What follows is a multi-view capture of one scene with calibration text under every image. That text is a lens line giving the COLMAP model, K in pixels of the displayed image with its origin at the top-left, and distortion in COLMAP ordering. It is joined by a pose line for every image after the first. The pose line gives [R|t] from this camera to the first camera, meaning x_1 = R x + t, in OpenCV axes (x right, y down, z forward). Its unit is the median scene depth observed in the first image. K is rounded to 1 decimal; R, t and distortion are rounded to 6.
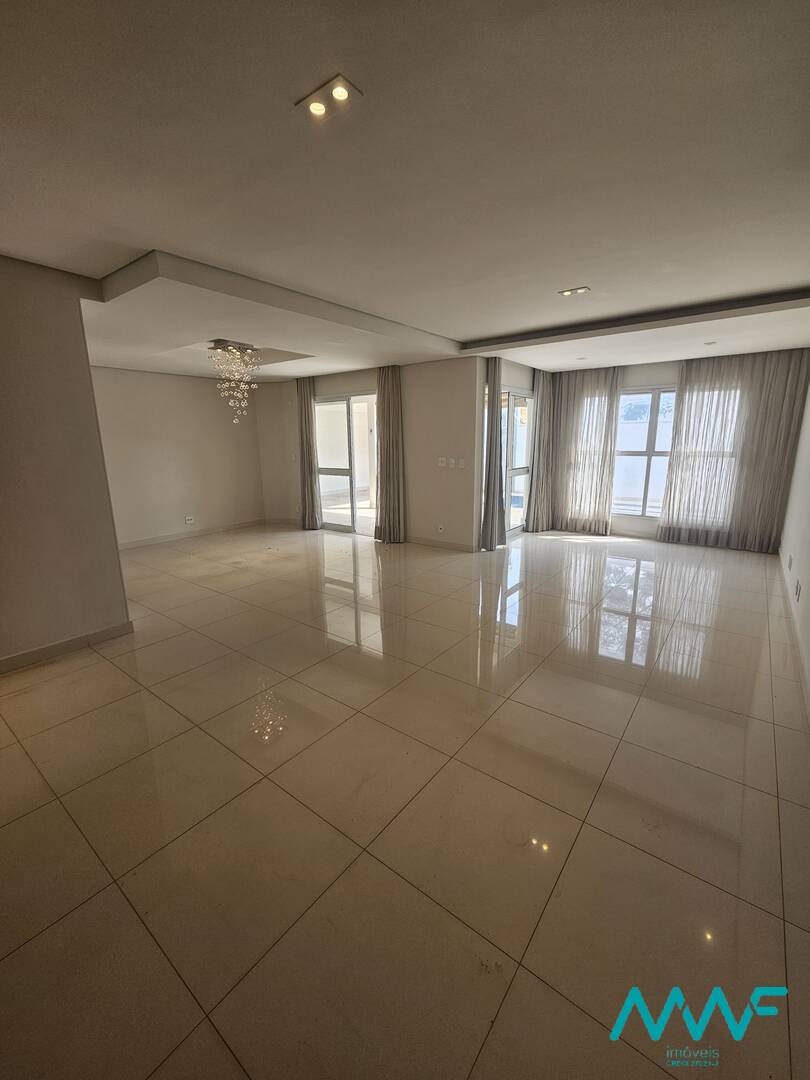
lens RADIAL K [[444.3, 0, 407.2], [0, 444.3, 537.3], [0, 0, 1]] dist [-0.000888, 0.000517]
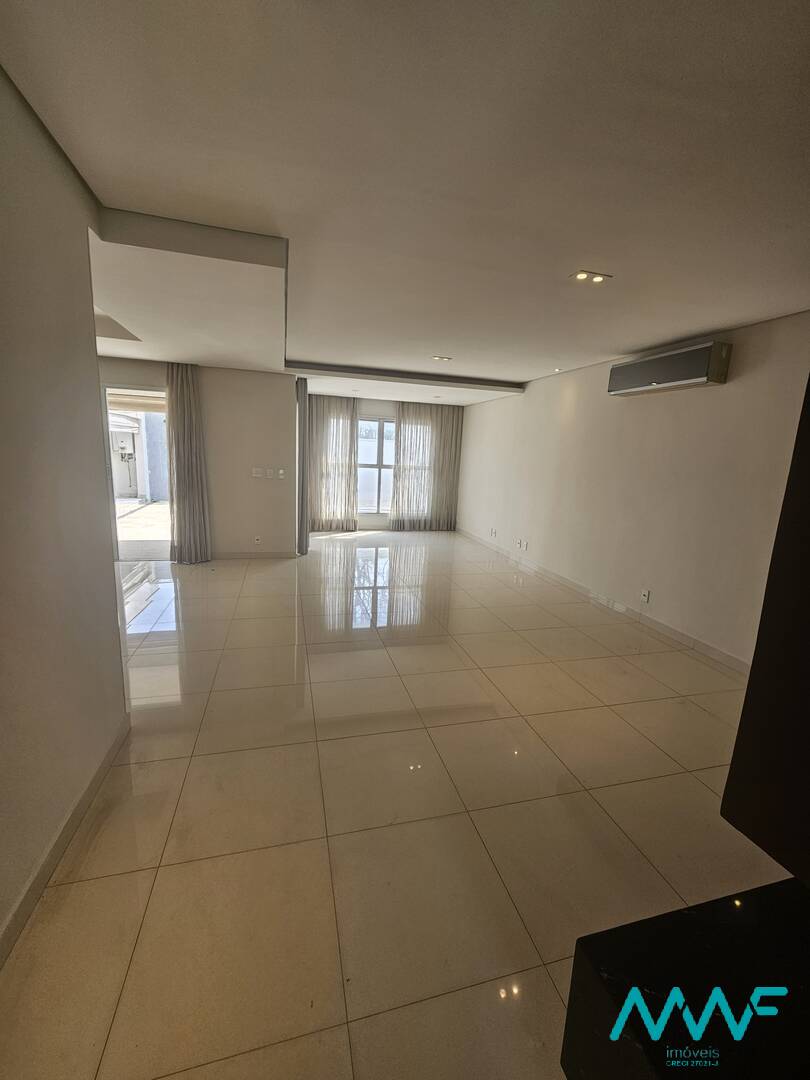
lens RADIAL K [[444.3, 0, 404.0], [0, 444.3, 539.4], [0, 0, 1]] dist [-0.000888, 0.000517]
pose [[0.614389, -0.114369, 0.780670, -0.469348], [0.116851, 0.991717, 0.053325, -0.033249], [-0.780303, 0.058460, 0.622664, 0.123282]]
